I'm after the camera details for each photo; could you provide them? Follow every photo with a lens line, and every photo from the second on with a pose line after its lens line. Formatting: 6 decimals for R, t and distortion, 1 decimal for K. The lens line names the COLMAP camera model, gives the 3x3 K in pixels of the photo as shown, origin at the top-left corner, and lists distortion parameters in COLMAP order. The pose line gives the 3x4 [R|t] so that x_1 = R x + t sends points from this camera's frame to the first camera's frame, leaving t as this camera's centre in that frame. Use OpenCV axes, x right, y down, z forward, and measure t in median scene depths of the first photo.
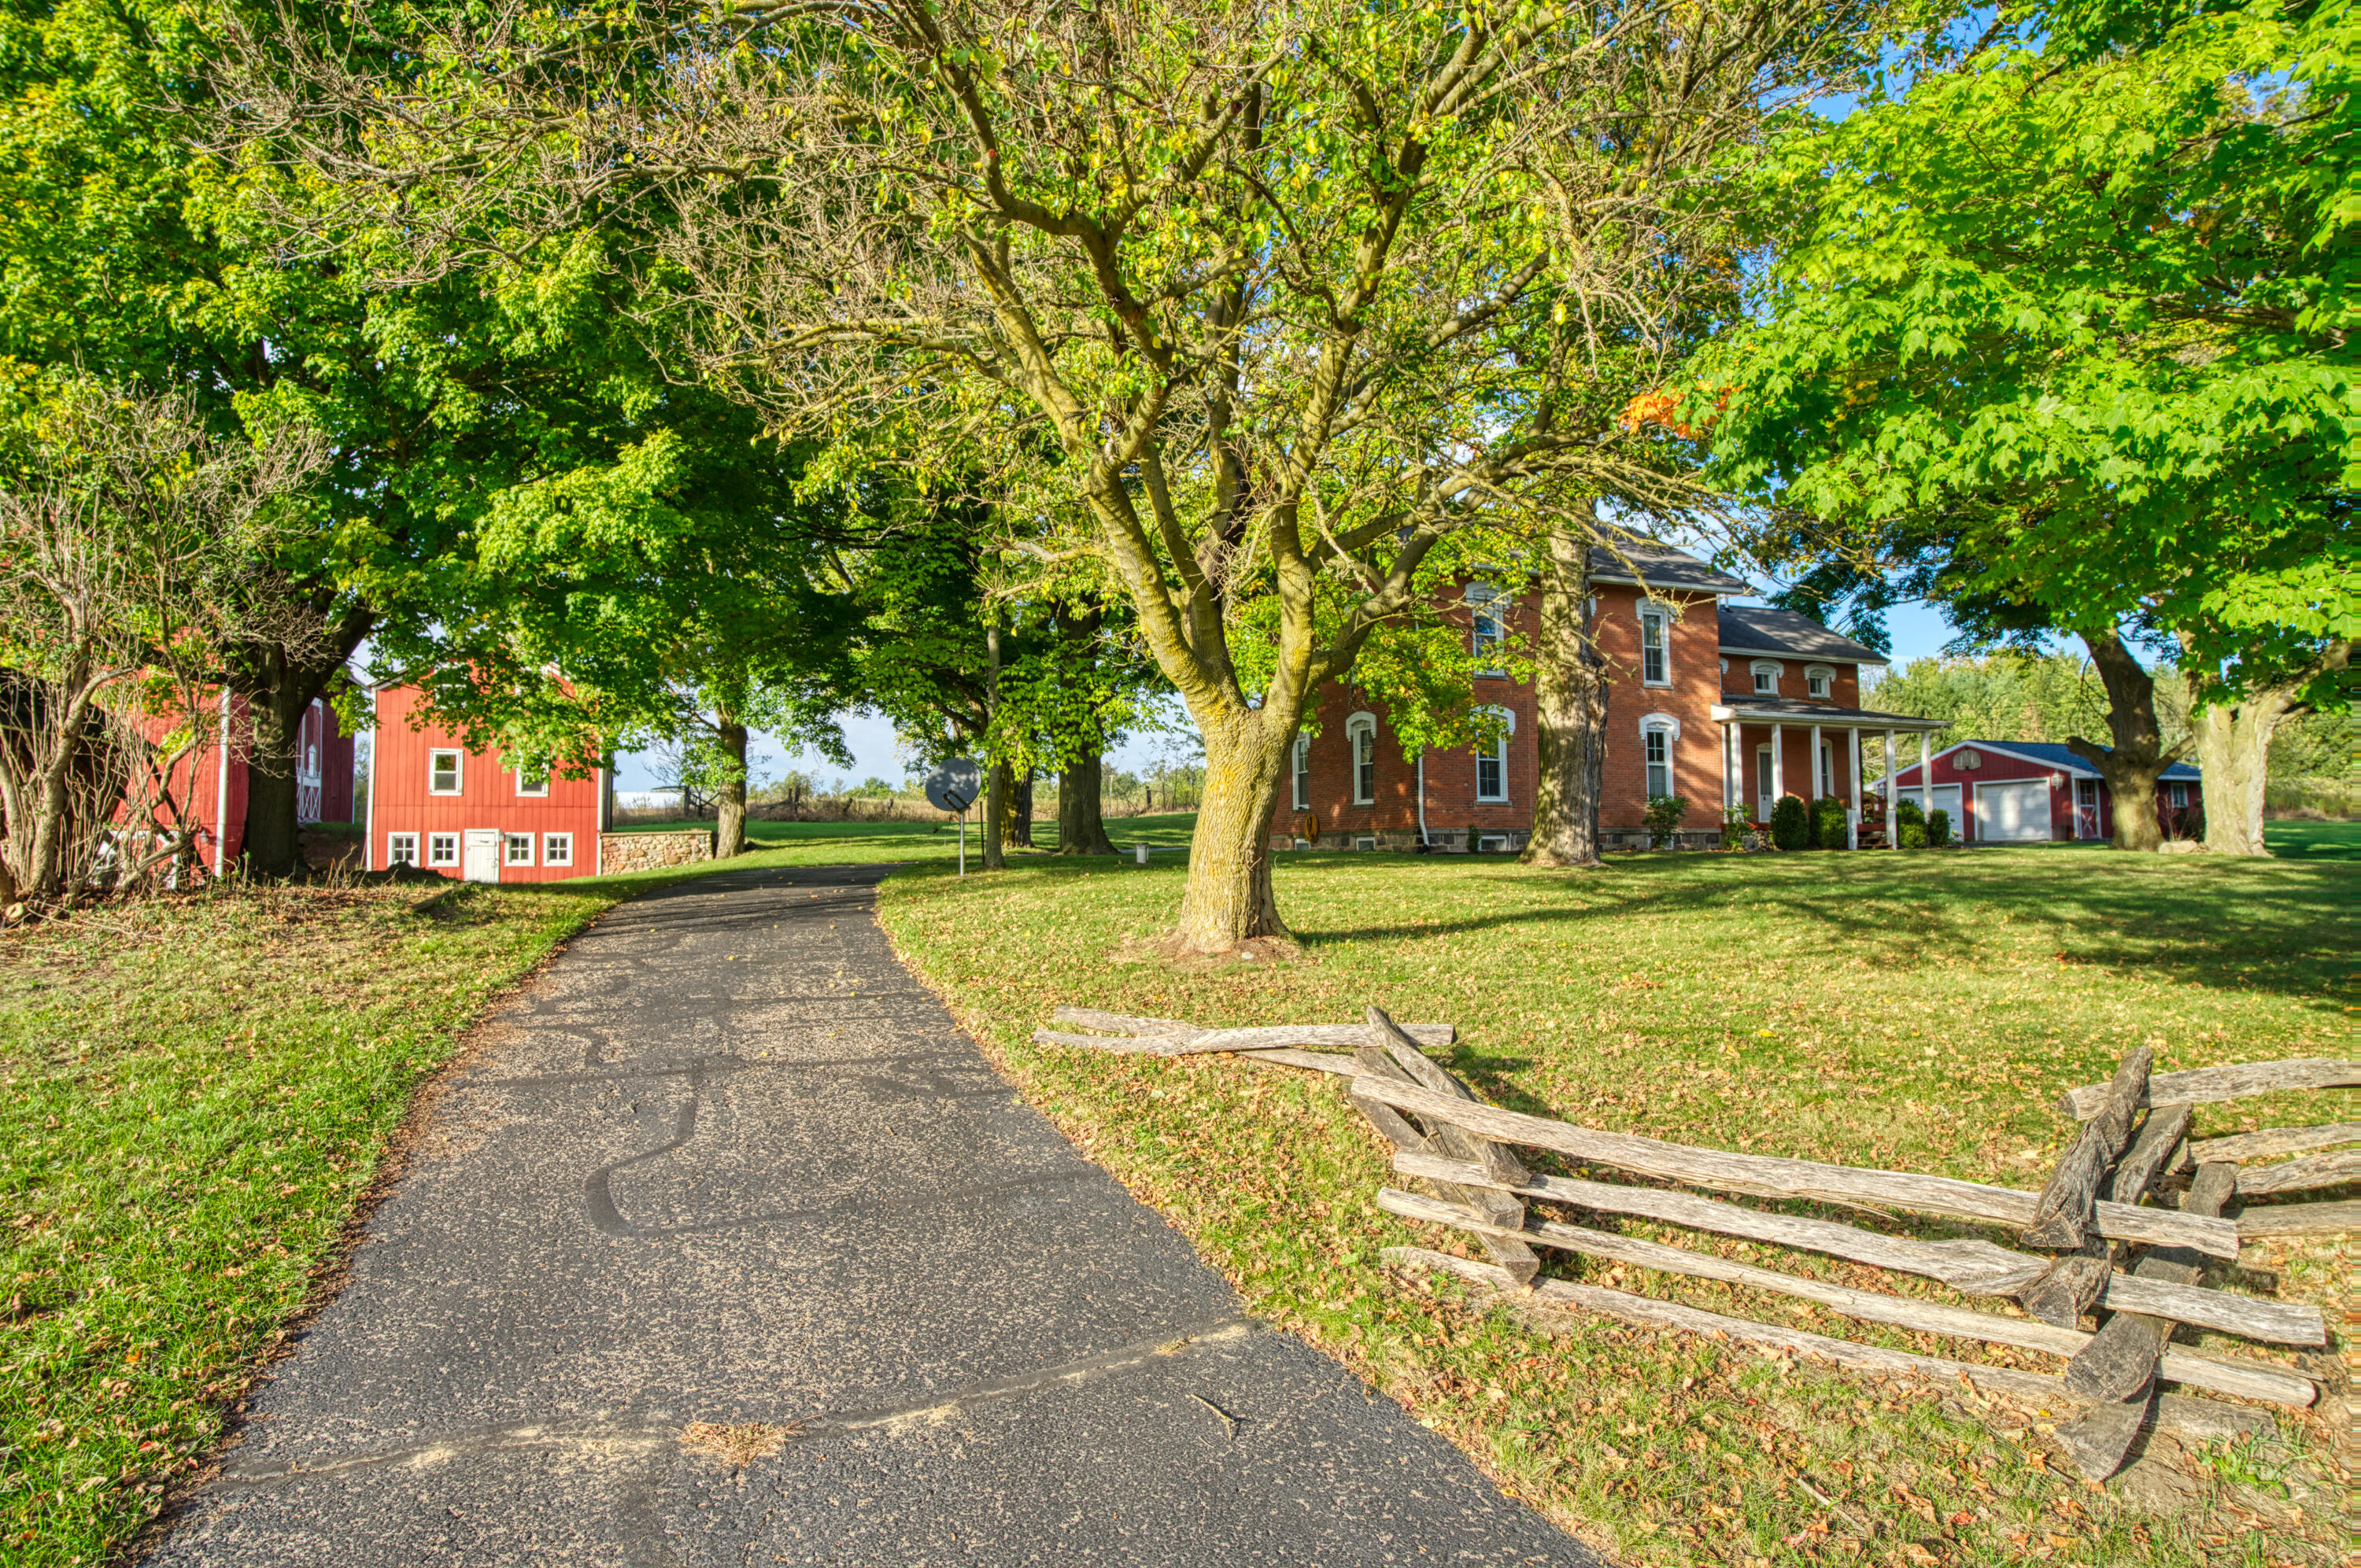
lens RADIAL K [[1449.9, 0, 1180.5], [0, 1449.9, 784.0], [0, 0, 1]] dist [0.006559, 0.004608]
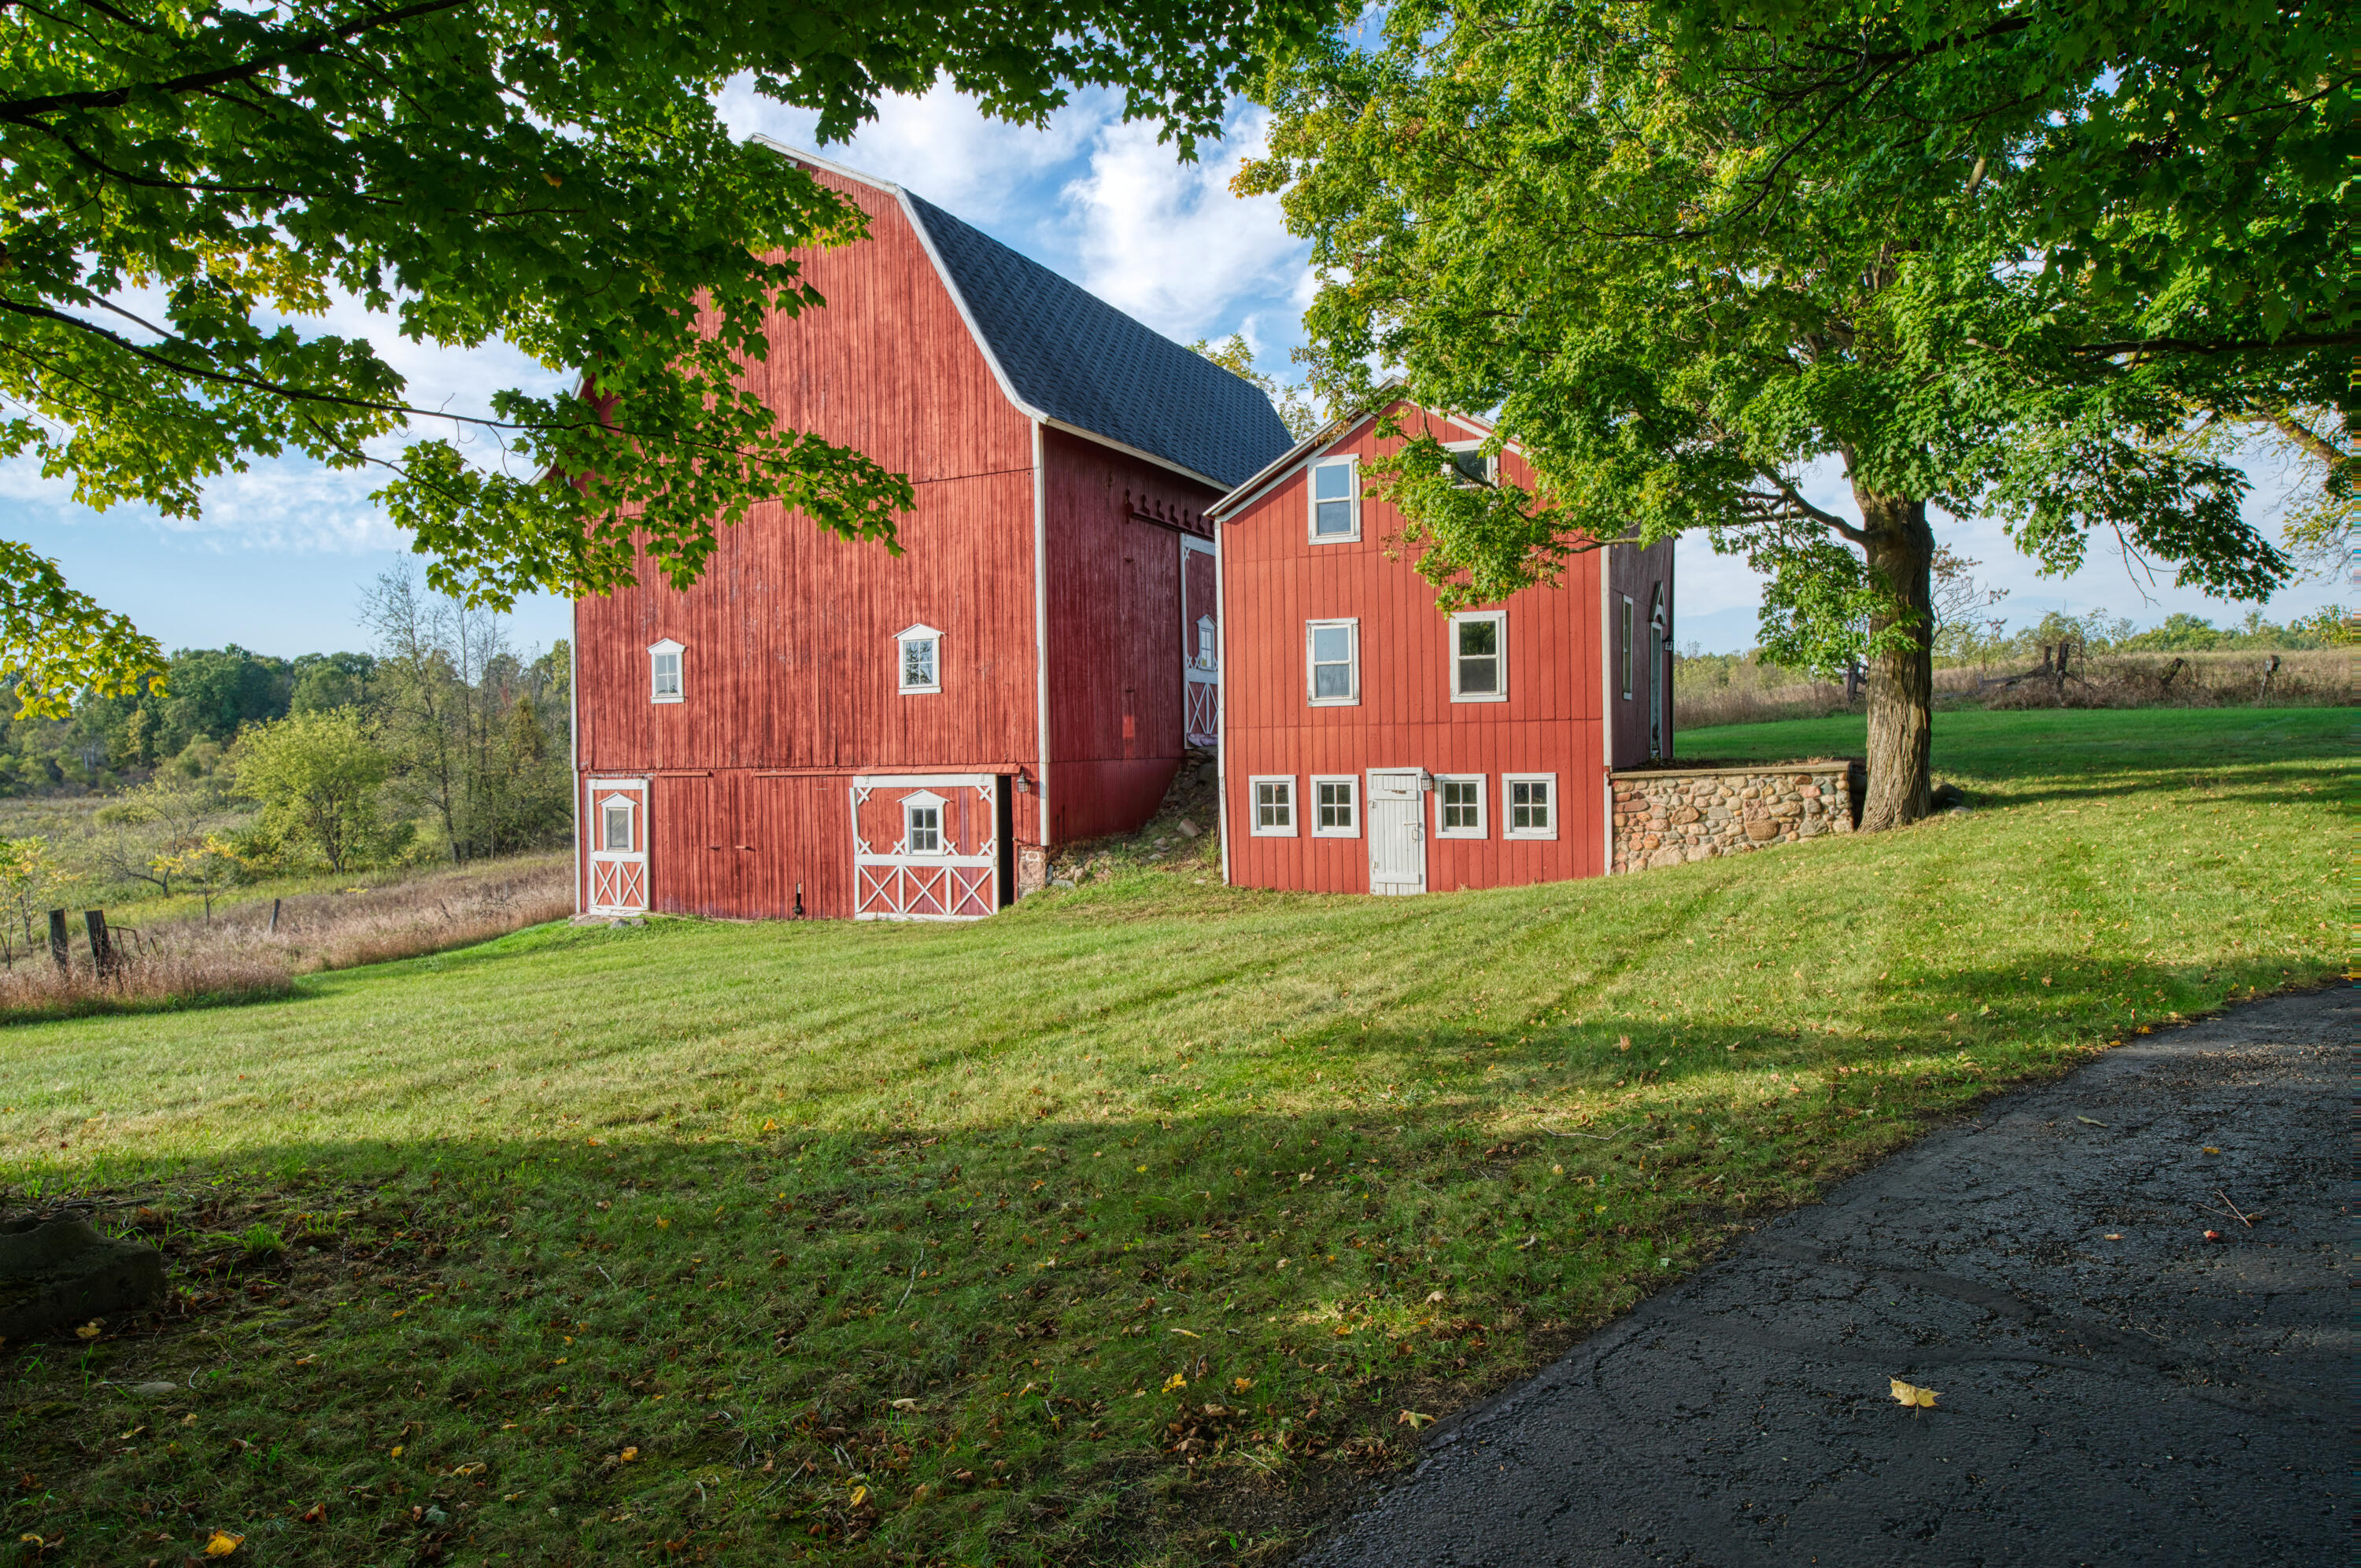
lens RADIAL K [[1530.7, 0, 1152.5], [0, 1530.7, 780.6], [0, 0, 1]] dist [0.001963, 0.005090]
pose [[0.699781, 0.009102, -0.714299, -0.142624], [0.055768, 0.996171, 0.067329, -0.006514], [0.712177, -0.086950, 0.696594, 0.540187]]
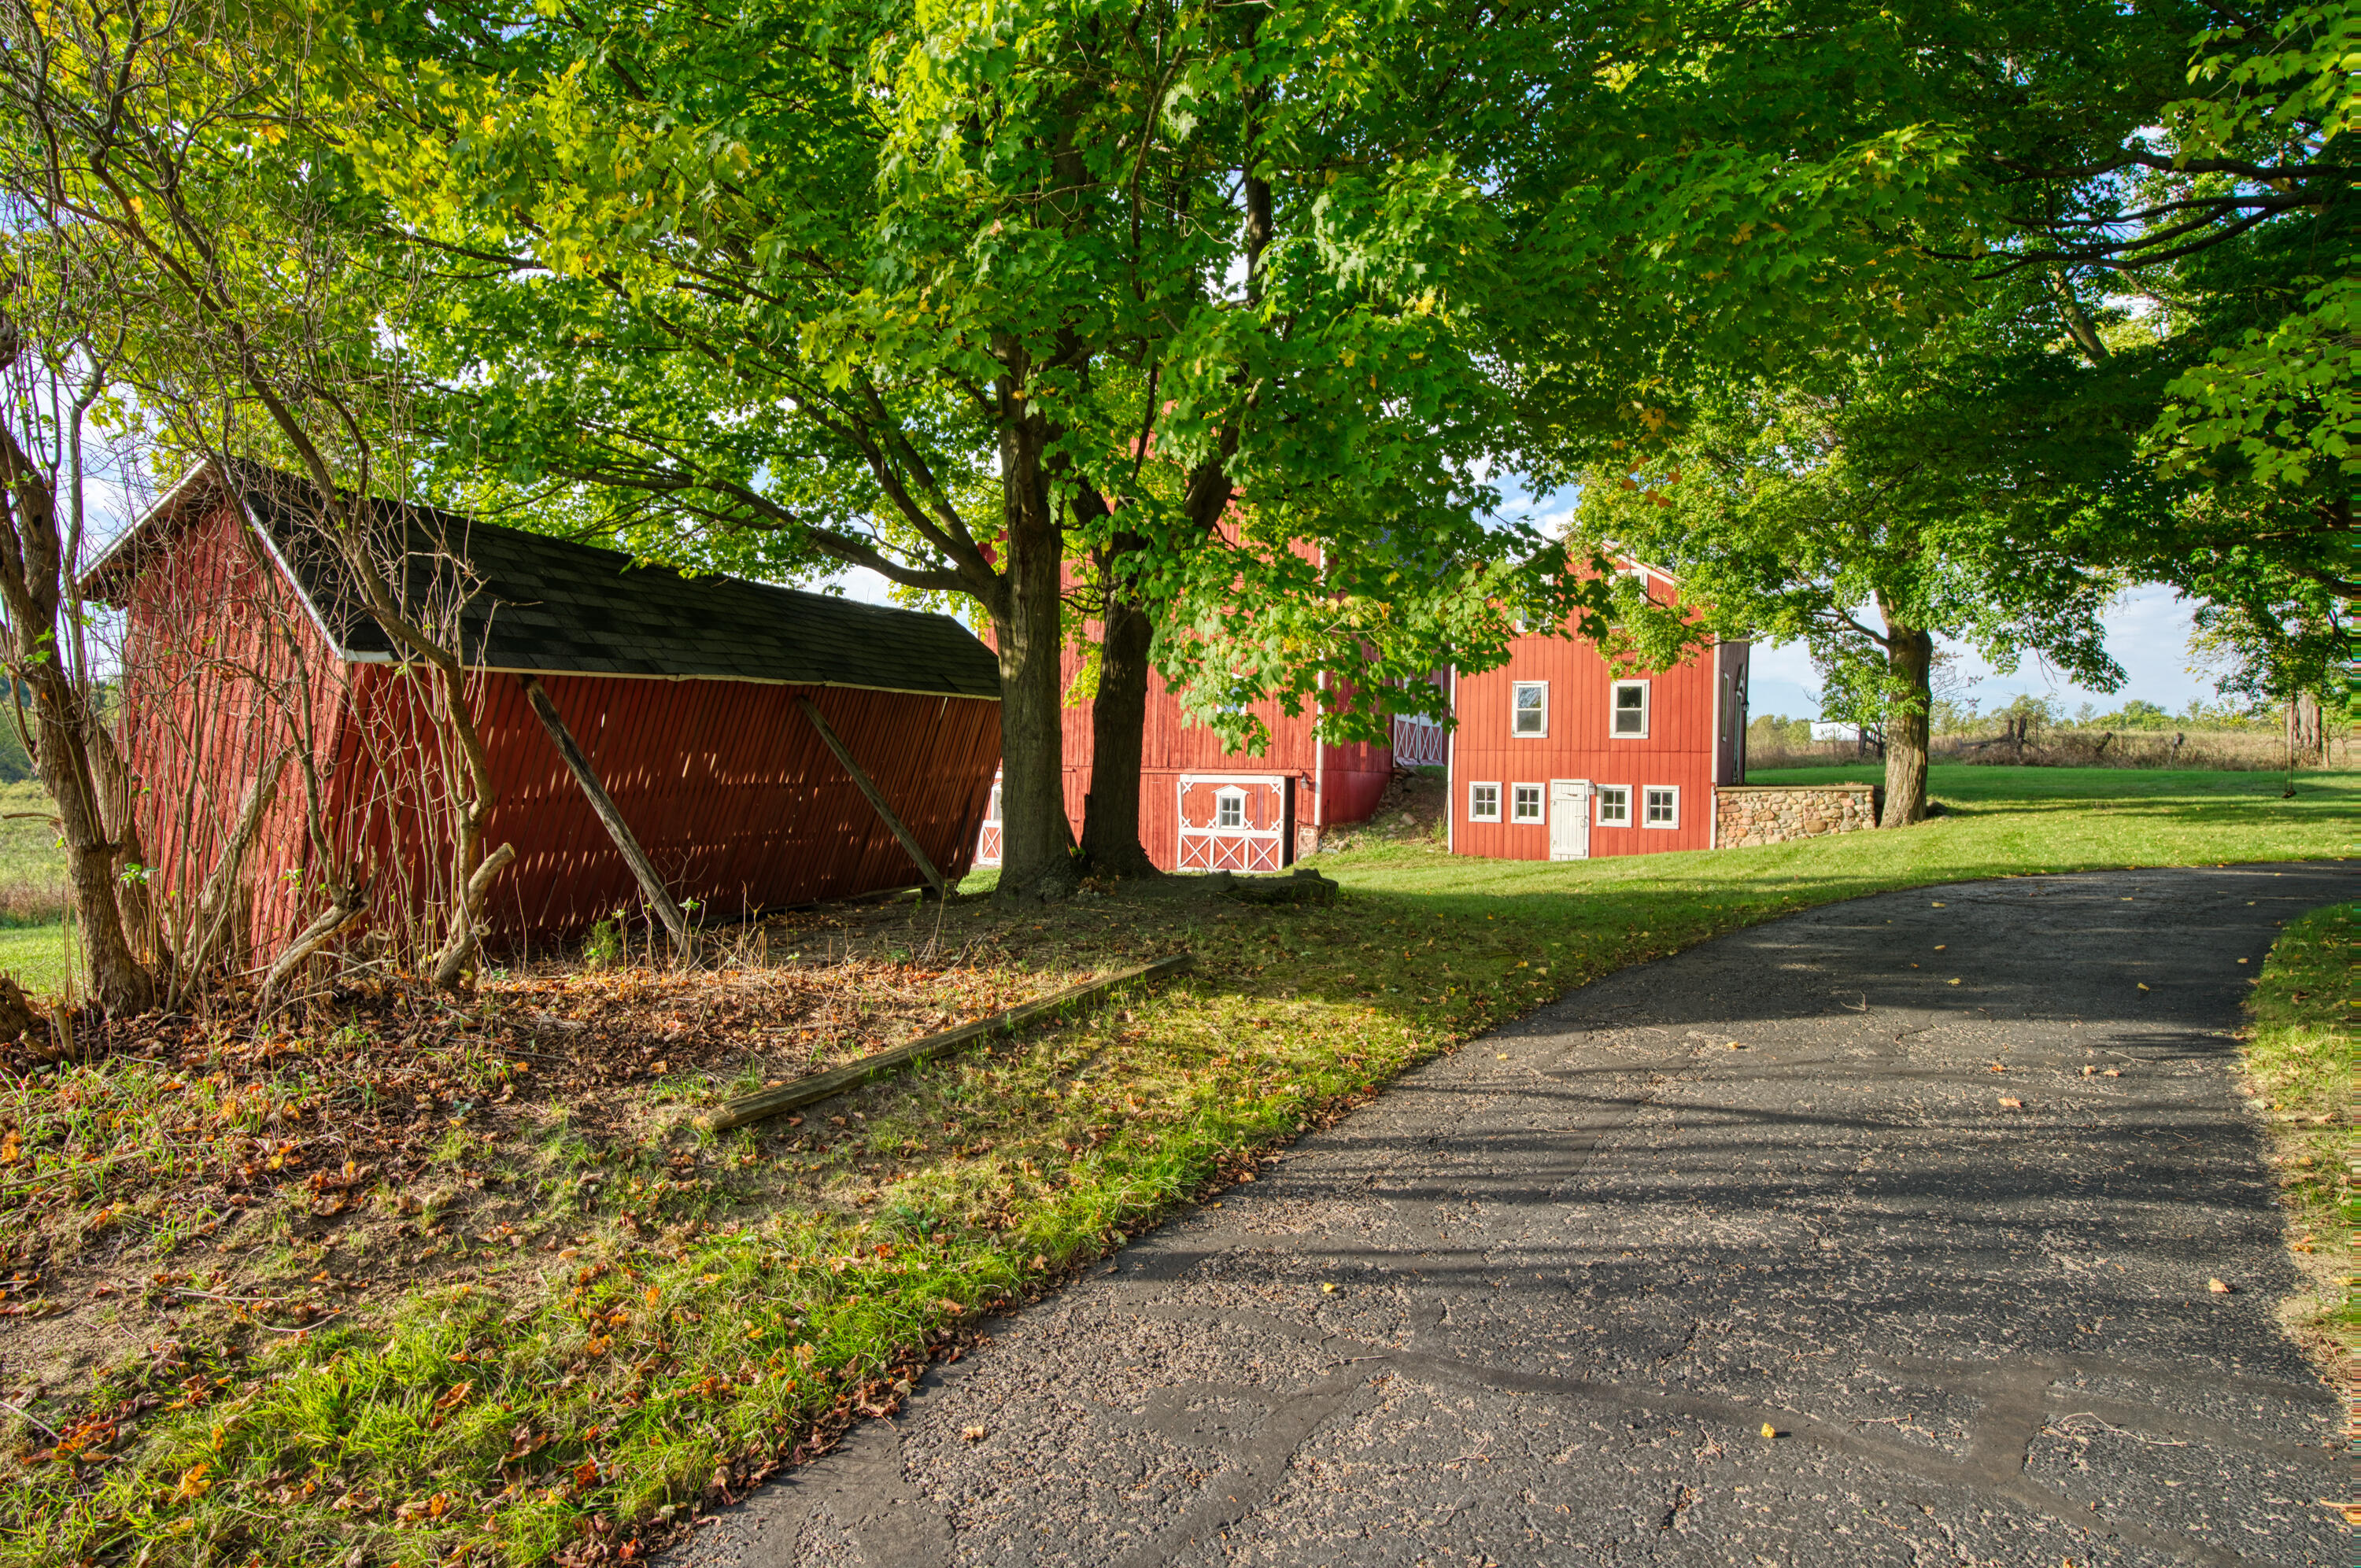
lens RADIAL K [[1324.8, 0, 1180.5], [0, 1324.8, 784.0], [0, 0, 1]] dist [-0.000563, 0.002524]
pose [[0.673967, 0.023036, -0.738402, -0.080231], [0.017009, 0.998765, 0.046683, -0.004444], [0.738566, -0.044022, 0.672743, 0.336627]]
